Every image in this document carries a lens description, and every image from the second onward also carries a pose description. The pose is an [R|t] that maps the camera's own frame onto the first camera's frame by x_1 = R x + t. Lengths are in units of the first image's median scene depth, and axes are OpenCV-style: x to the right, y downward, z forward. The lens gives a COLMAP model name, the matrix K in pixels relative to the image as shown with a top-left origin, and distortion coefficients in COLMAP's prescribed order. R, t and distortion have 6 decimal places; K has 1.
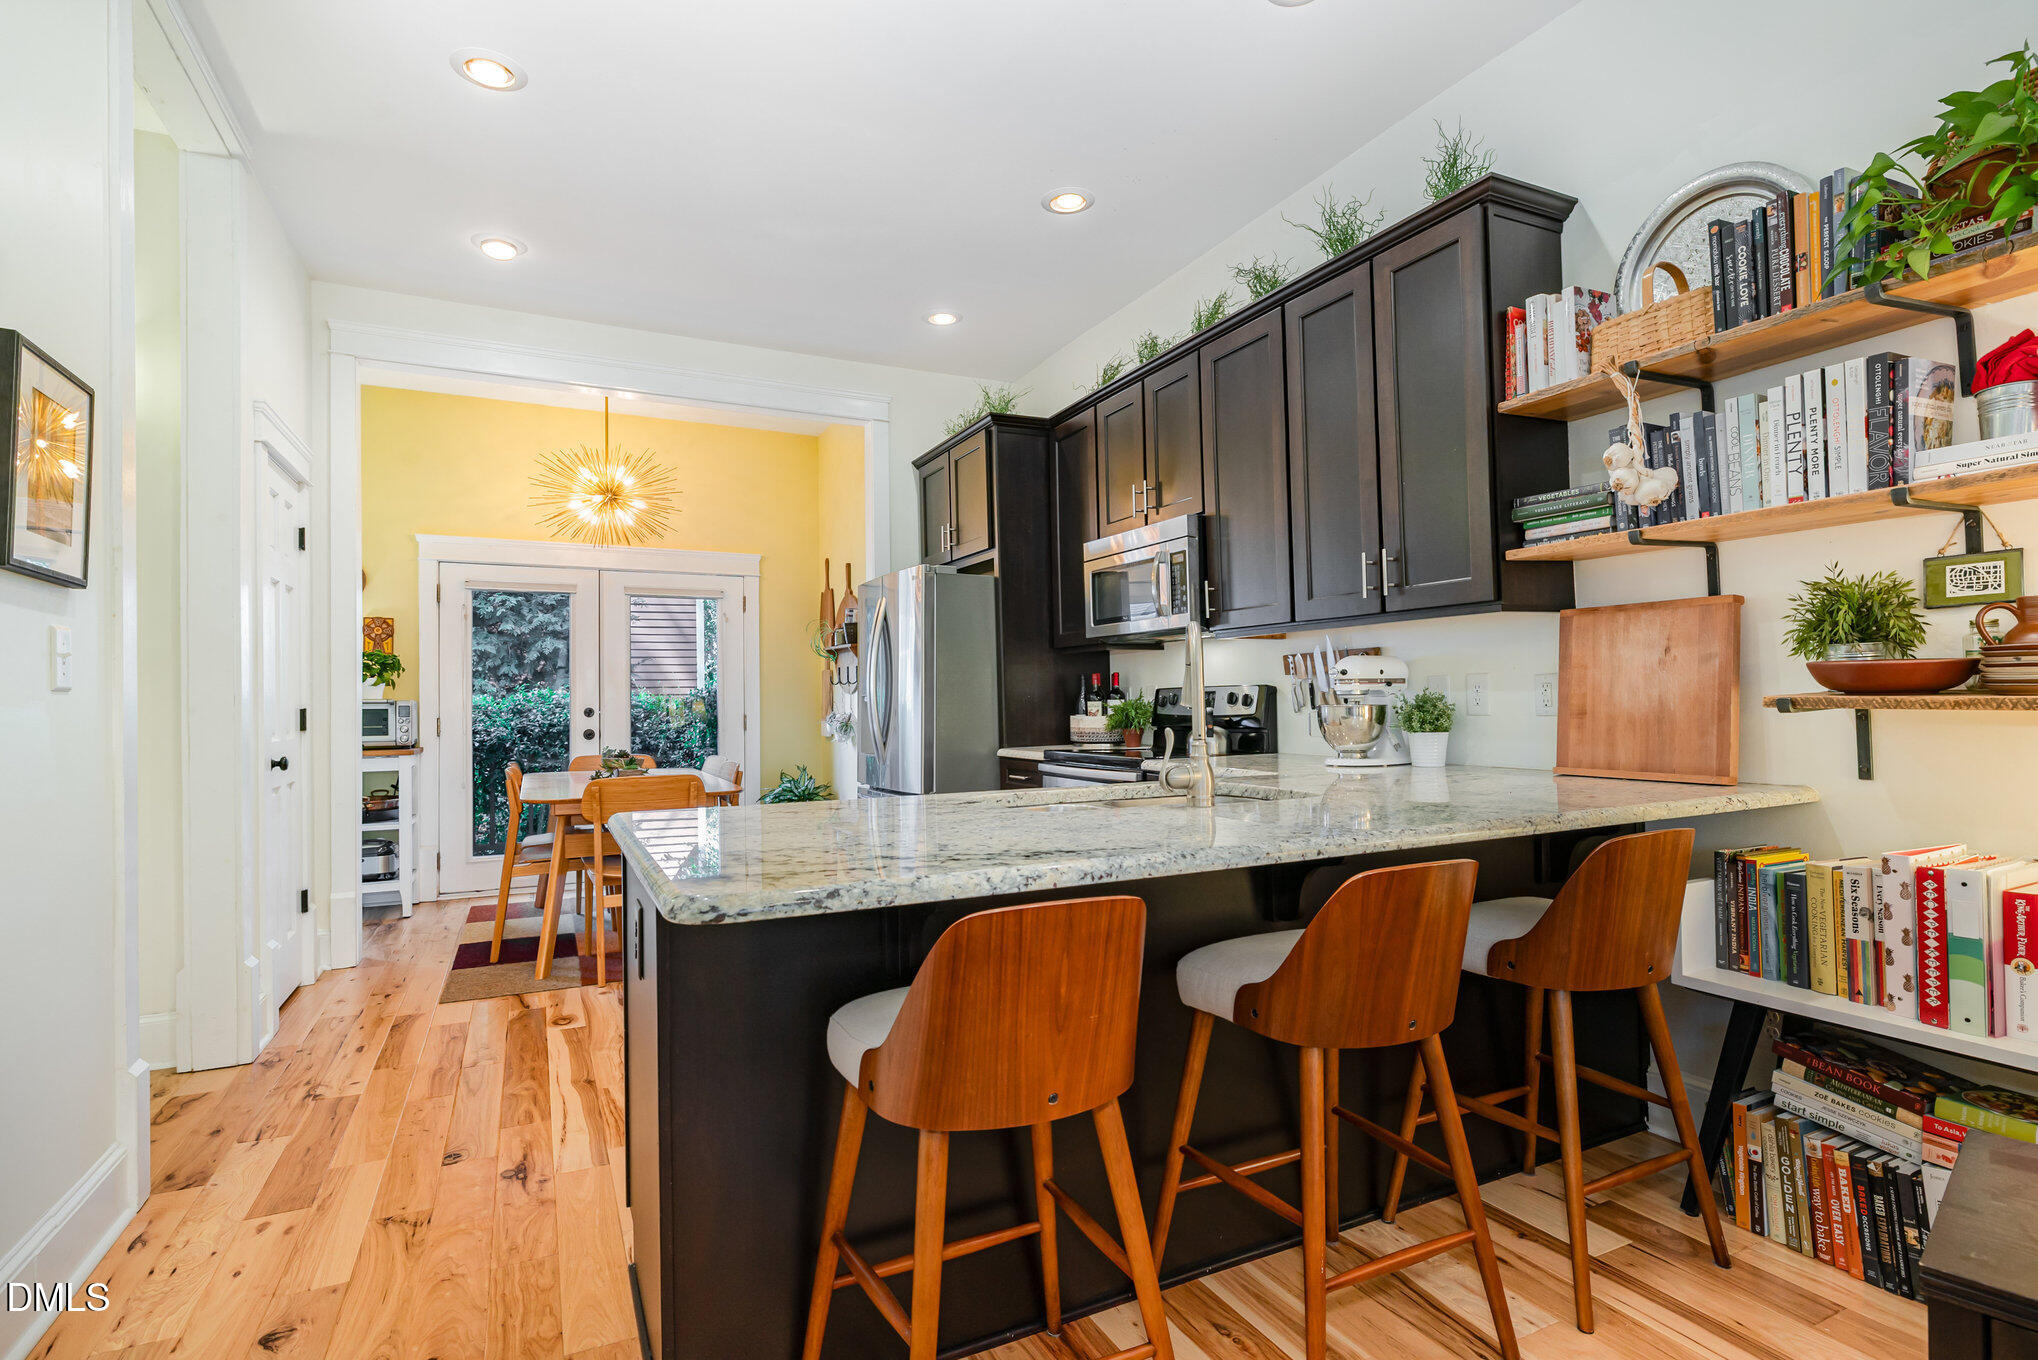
lens RADIAL K [[996.7, 0, 1021.0], [0, 996.7, 672.4], [0, 0, 1]] dist [0.002447, 0.001115]
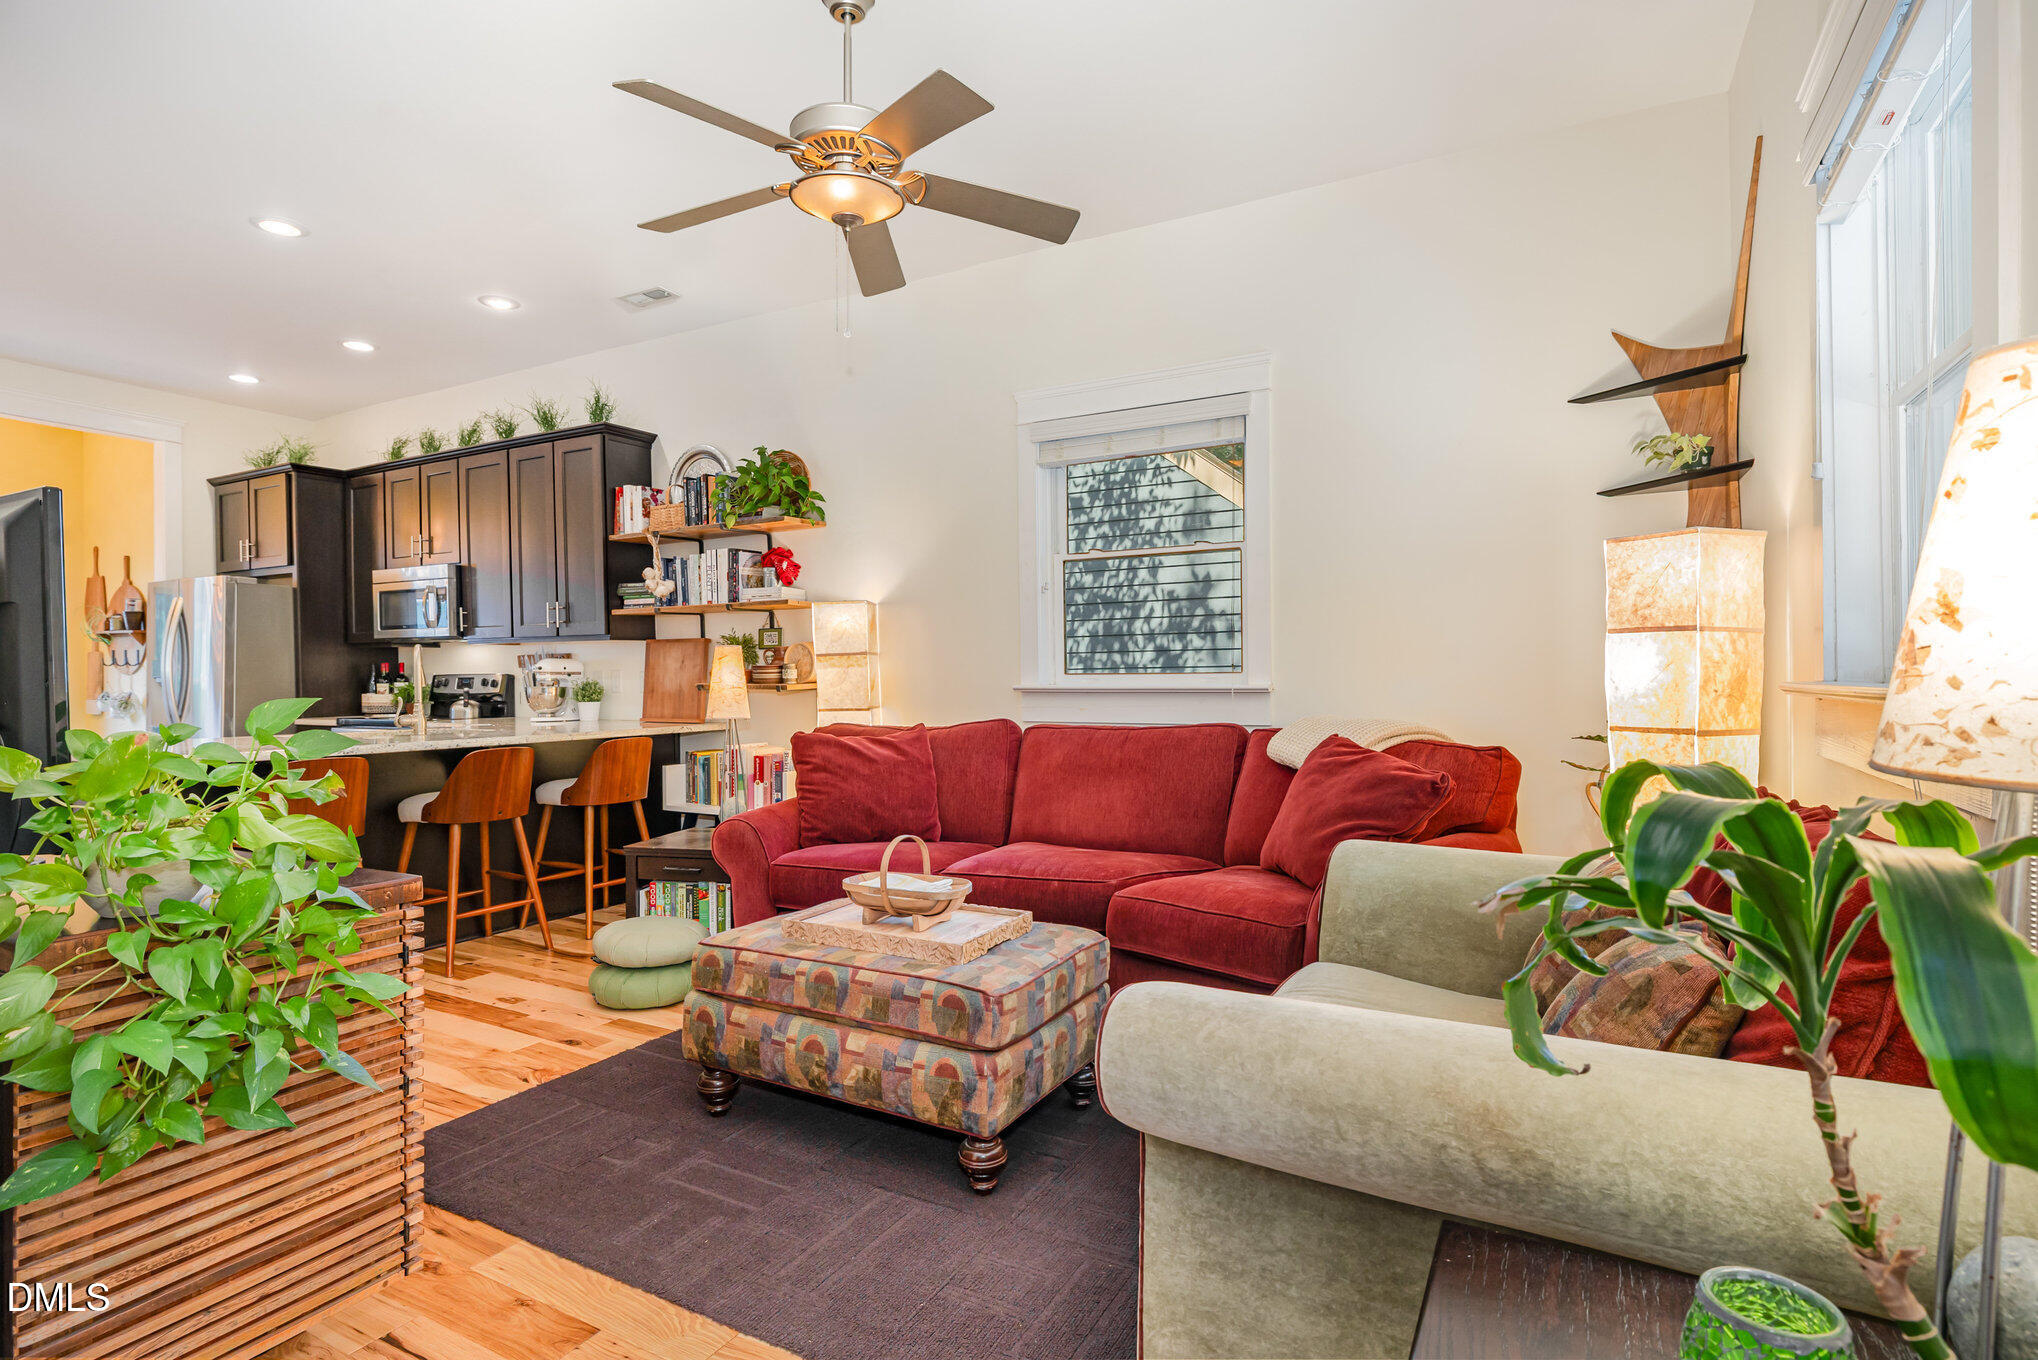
lens RADIAL K [[996.7, 0, 1036.1], [0, 996.7, 683.1], [0, 0, 1]] dist [0.002447, 0.001115]
pose [[0.816048, 0.012688, 0.577845, 0.016936], [-0.025859, 0.999559, 0.014570, -0.017825], [-0.577406, -0.026833, 0.816016, -0.776686]]
